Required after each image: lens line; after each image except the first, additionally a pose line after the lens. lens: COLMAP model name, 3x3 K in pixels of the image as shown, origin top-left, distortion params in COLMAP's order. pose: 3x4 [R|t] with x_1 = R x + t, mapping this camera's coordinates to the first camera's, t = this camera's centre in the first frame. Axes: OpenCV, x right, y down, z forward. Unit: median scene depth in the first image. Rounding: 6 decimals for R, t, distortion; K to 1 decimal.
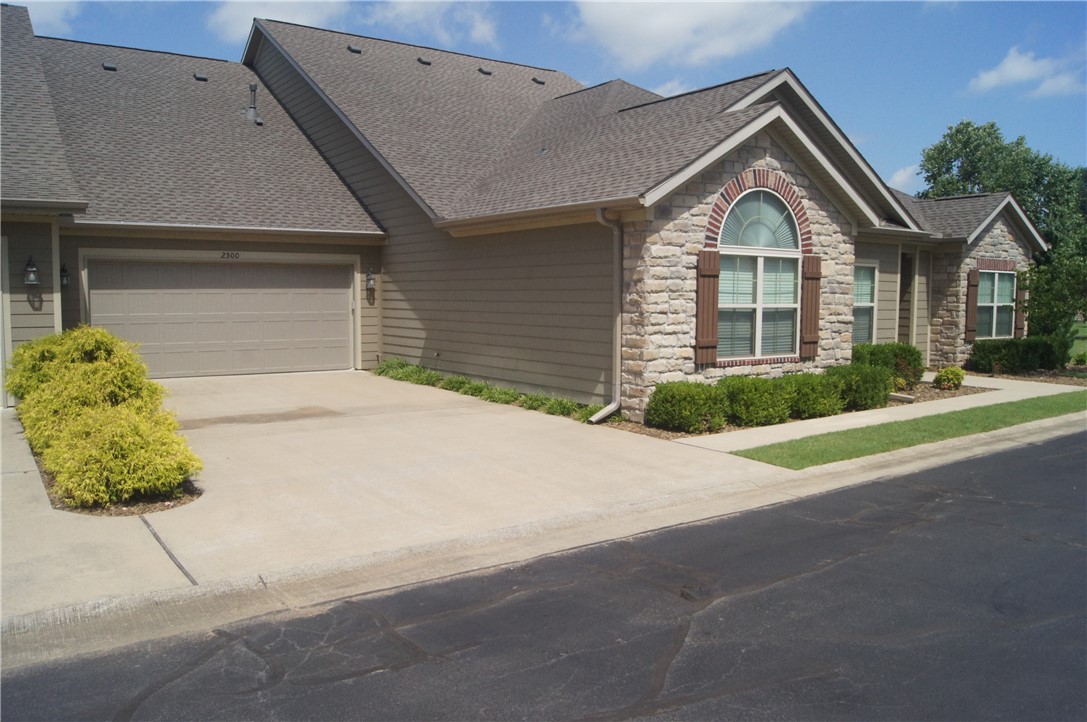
lens RADIAL K [[846.9, 0, 544.6], [0, 846.9, 359.1], [0, 0, 1]] dist [-0.074058, 0.001567]
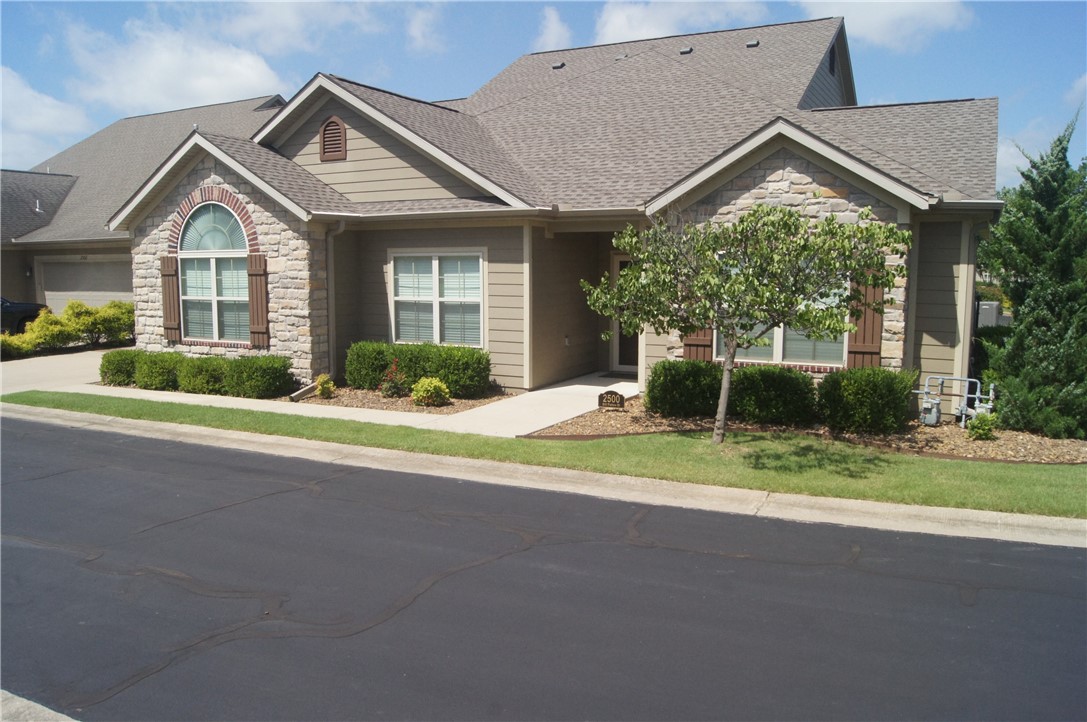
lens RADIAL K [[846.9, 0, 545.1], [0, 846.9, 360.8], [0, 0, 1]] dist [-0.074058, 0.001567]
pose [[0.452644, 0.086413, -0.887494, 1.552619], [-0.069154, 0.995698, 0.061679, -0.081021], [0.889006, 0.033455, 0.456672, 0.876327]]
